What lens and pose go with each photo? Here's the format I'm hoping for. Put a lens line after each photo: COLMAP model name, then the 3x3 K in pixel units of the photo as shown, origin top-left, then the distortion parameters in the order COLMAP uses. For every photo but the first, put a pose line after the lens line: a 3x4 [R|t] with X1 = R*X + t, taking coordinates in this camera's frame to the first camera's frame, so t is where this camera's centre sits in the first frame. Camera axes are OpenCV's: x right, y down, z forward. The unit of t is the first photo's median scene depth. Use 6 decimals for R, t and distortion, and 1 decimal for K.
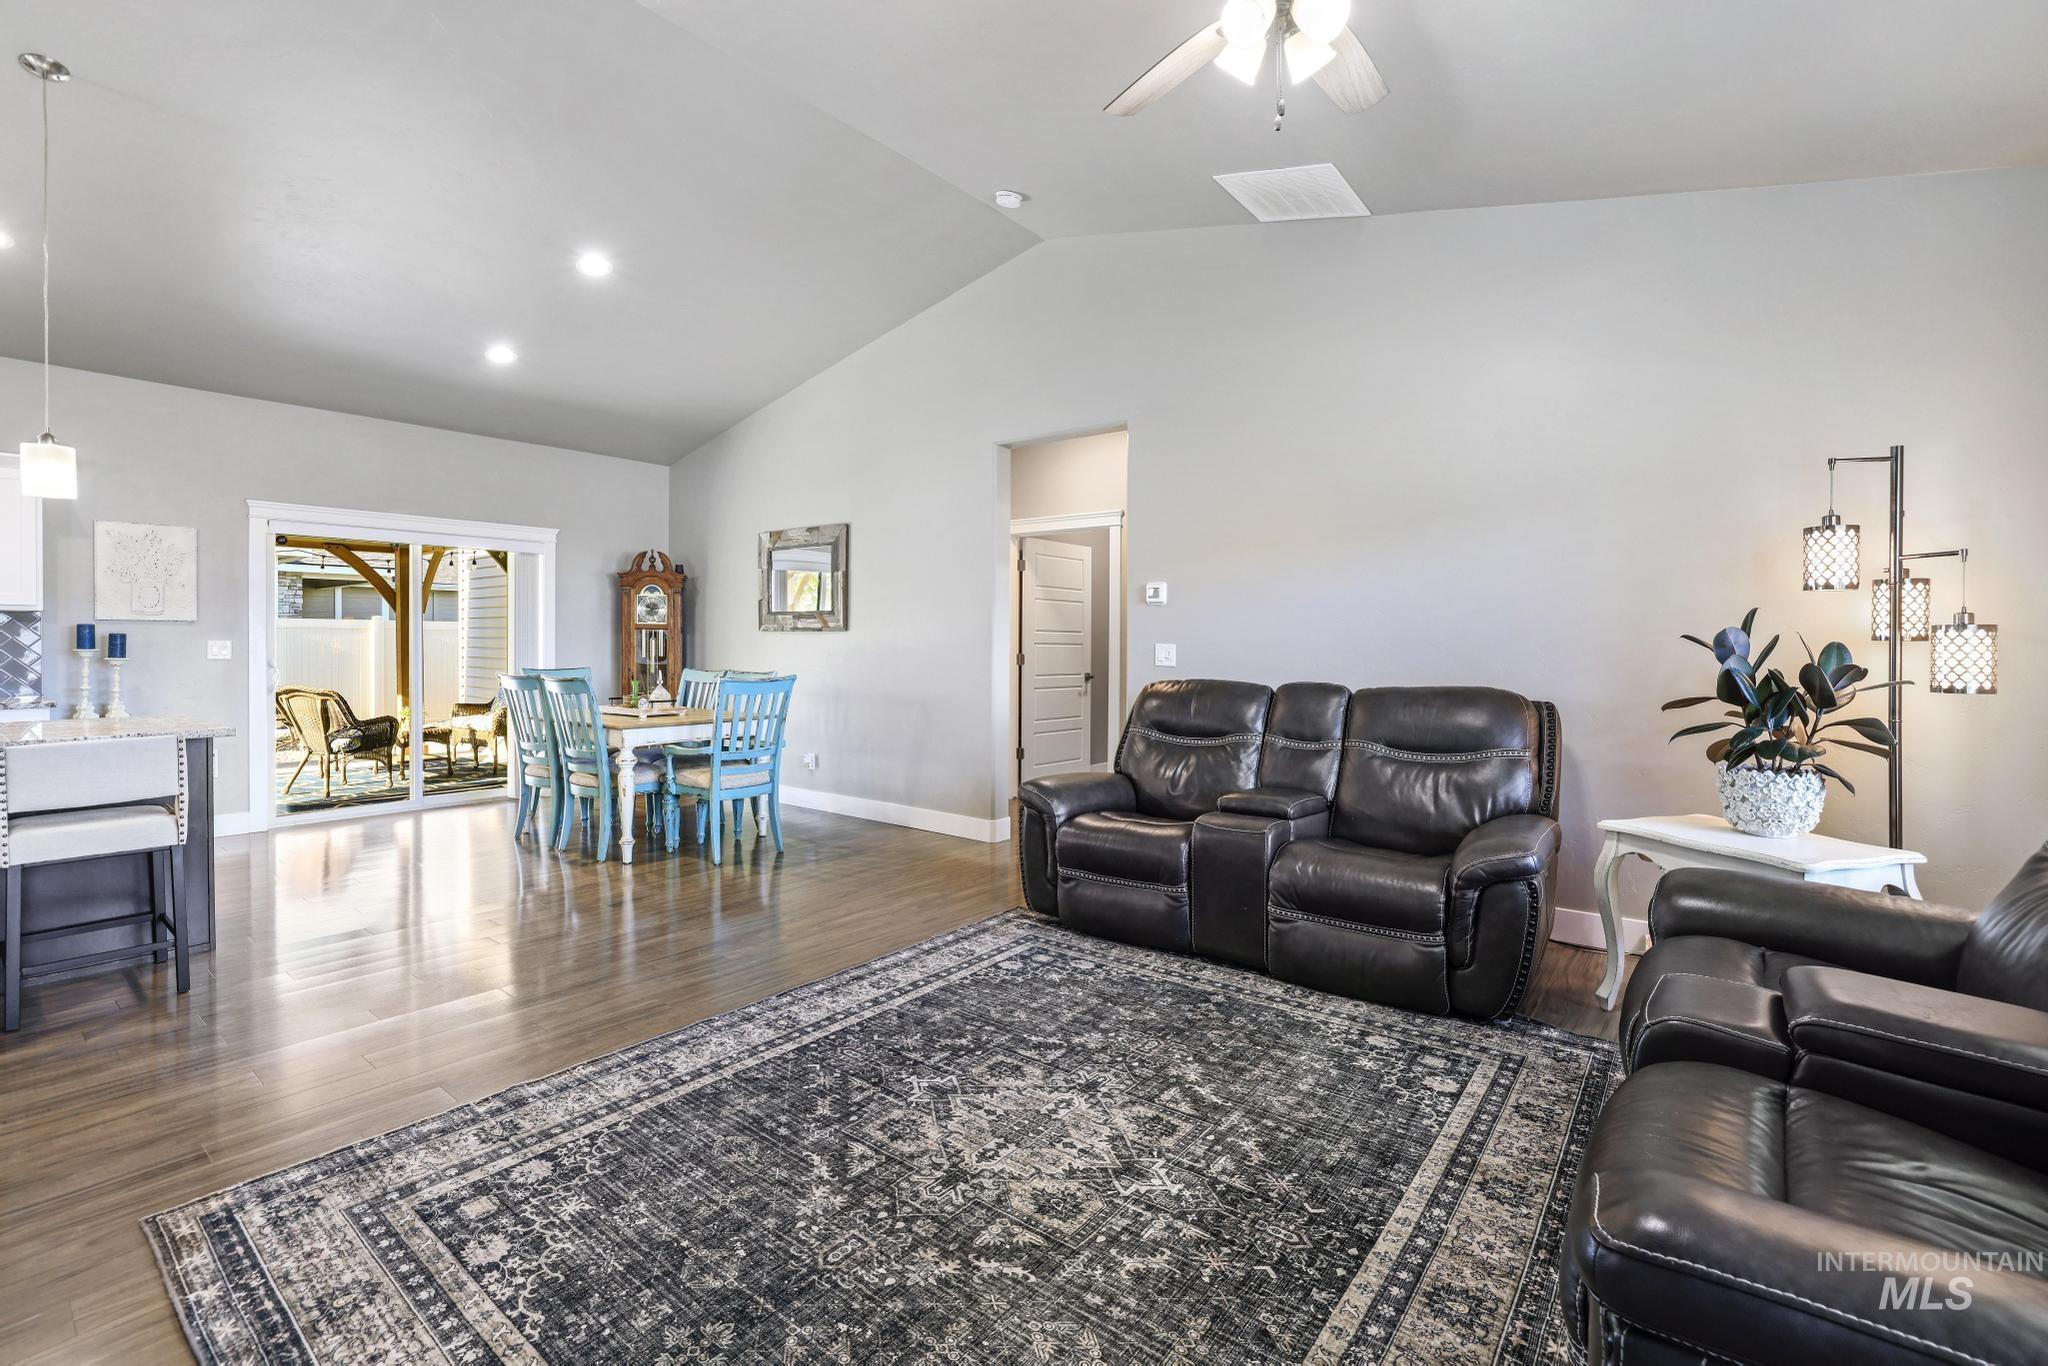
lens RADIAL K [[918.2, 0, 996.7], [0, 918.2, 647.8], [0, 0, 1]] dist [-0.030049, 0.000522]
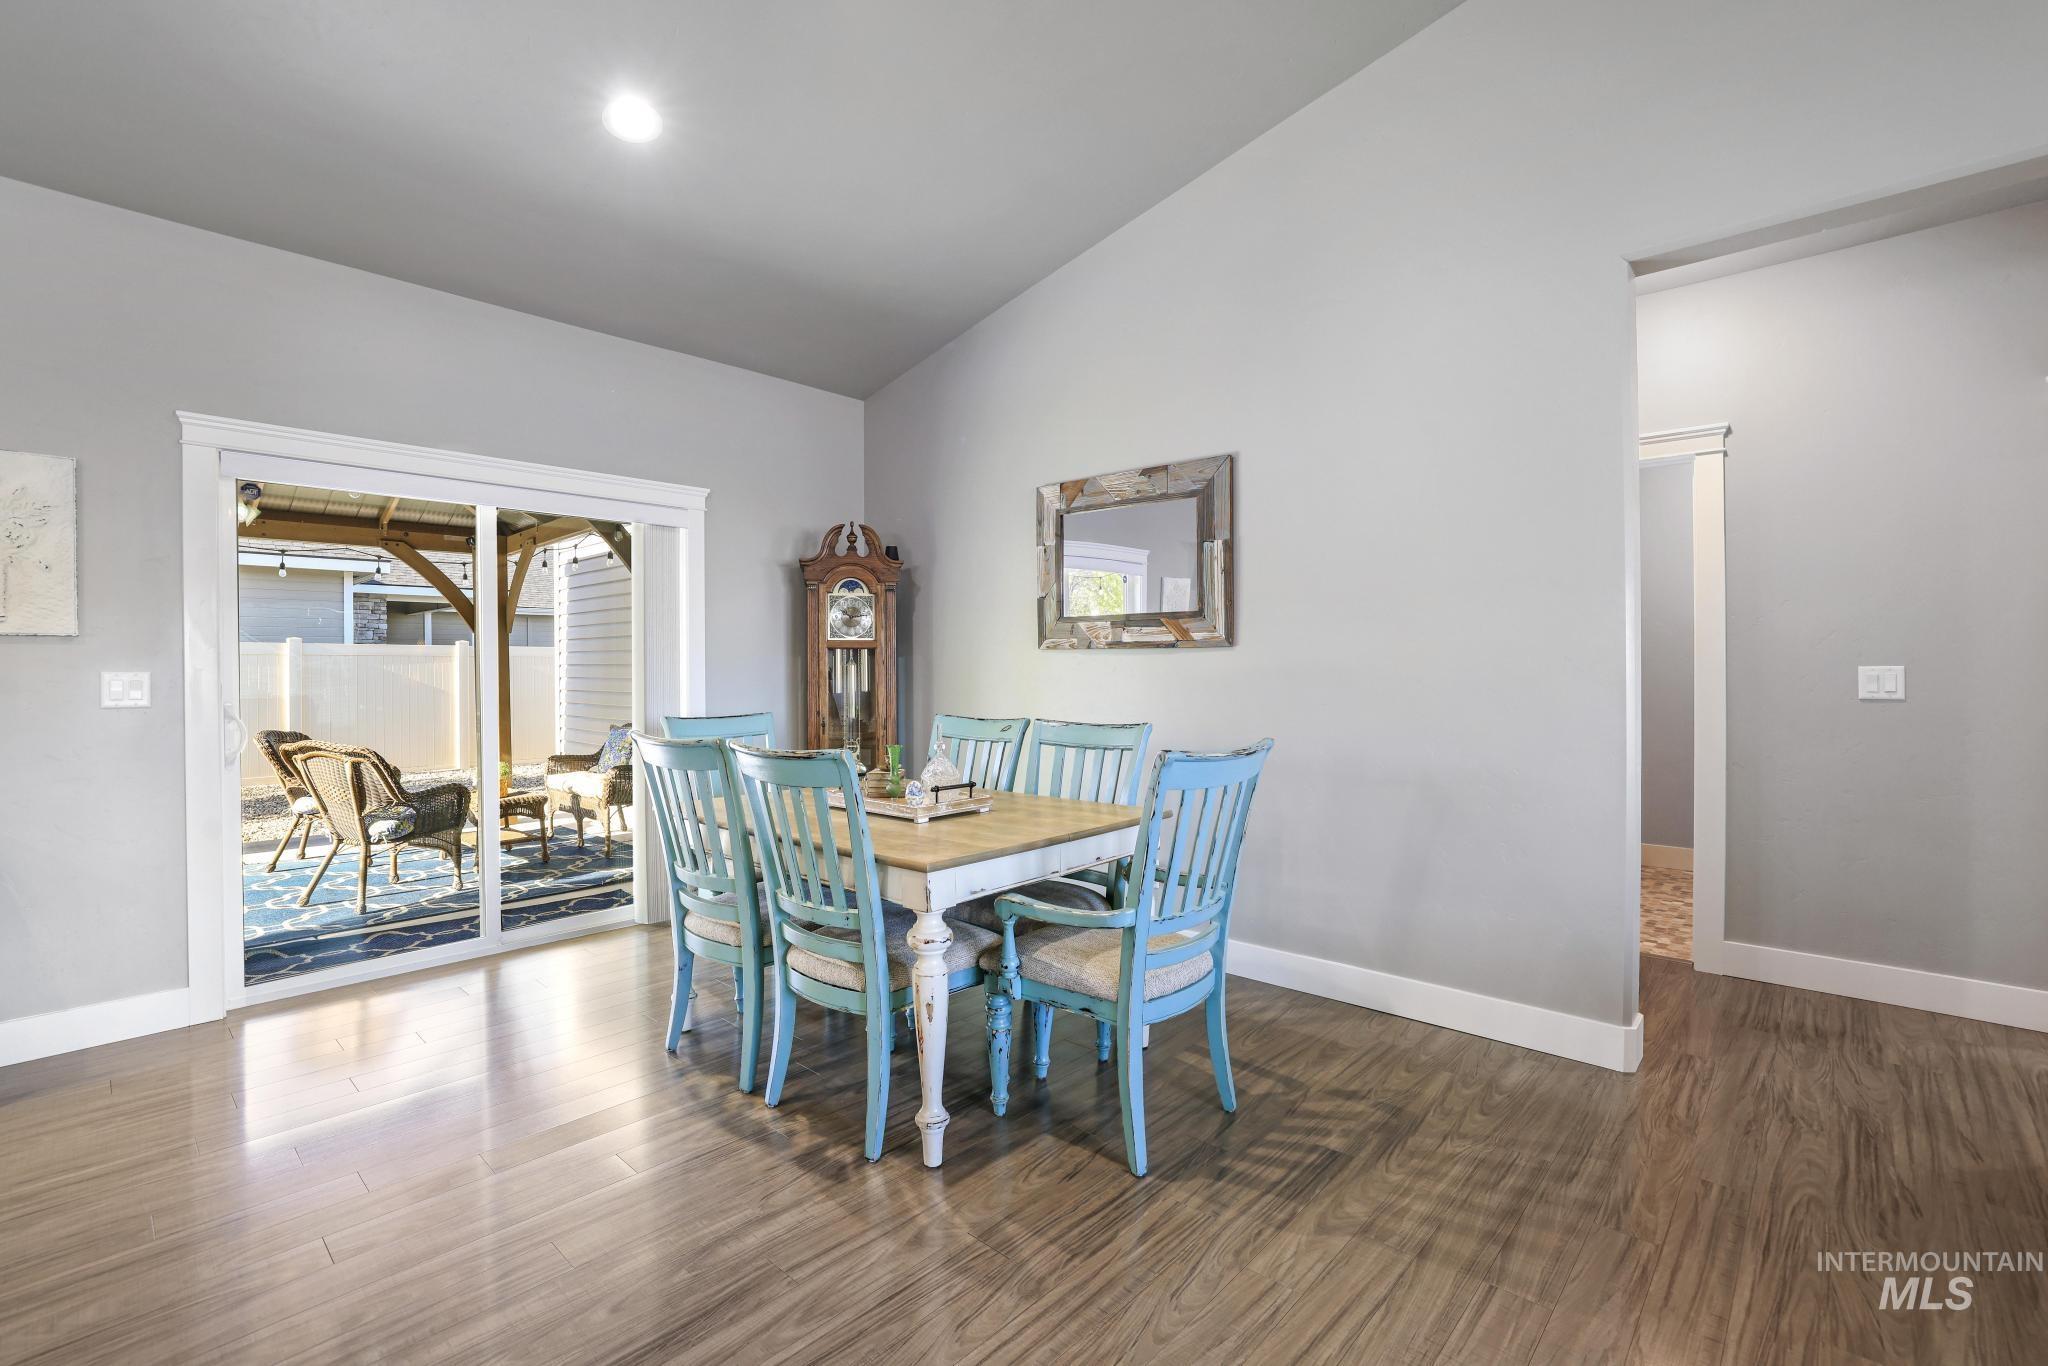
lens RADIAL K [[939.4, 0, 1024.0], [0, 939.4, 683.0], [0, 0, 1]] dist [-0.037719, 0.000249]
pose [[0.997794, -0.006226, -0.066097, -0.225281], [0.006985, 0.999912, 0.011257, -0.003110], [0.066021, -0.011694, 0.997750, 0.377547]]
